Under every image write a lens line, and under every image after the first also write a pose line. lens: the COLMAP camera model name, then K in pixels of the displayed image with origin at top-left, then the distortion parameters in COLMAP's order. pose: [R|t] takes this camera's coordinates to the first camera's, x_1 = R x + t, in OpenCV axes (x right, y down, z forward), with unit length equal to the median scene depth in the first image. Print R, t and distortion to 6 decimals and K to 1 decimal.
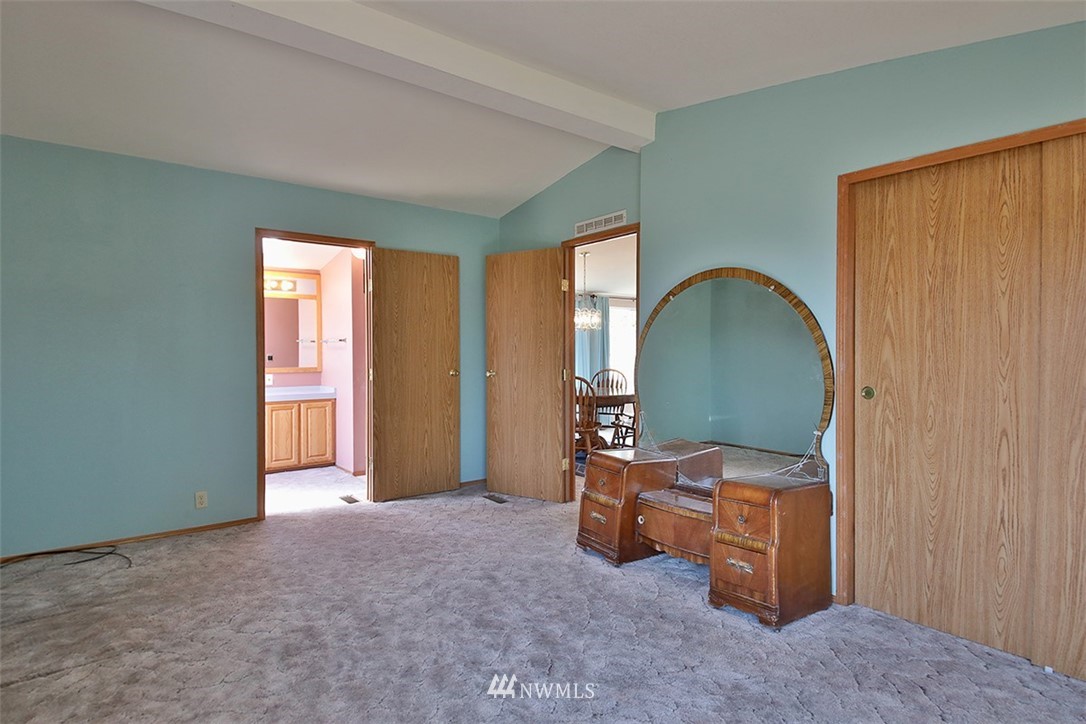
lens RADIAL K [[560.7, 0, 543.0], [0, 560.7, 362.0], [0, 0, 1]] dist [-0.000883, -0.000844]
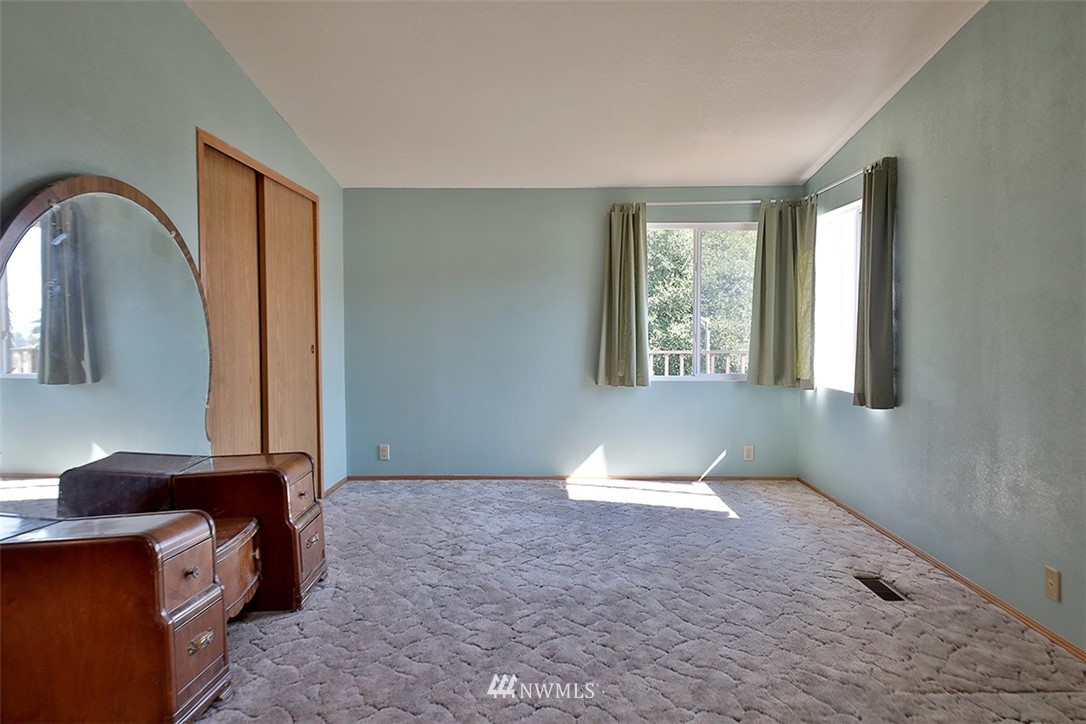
lens RADIAL K [[656.8, 0, 543.0], [0, 656.8, 362.0], [0, 0, 1]] dist [0.000165, 0.000002]
pose [[-0.767734, -0.024733, 0.640291, -0.522423], [0.008767, 0.998756, 0.049092, 0.008245], [-0.640709, 0.043303, -0.766562, 1.240114]]
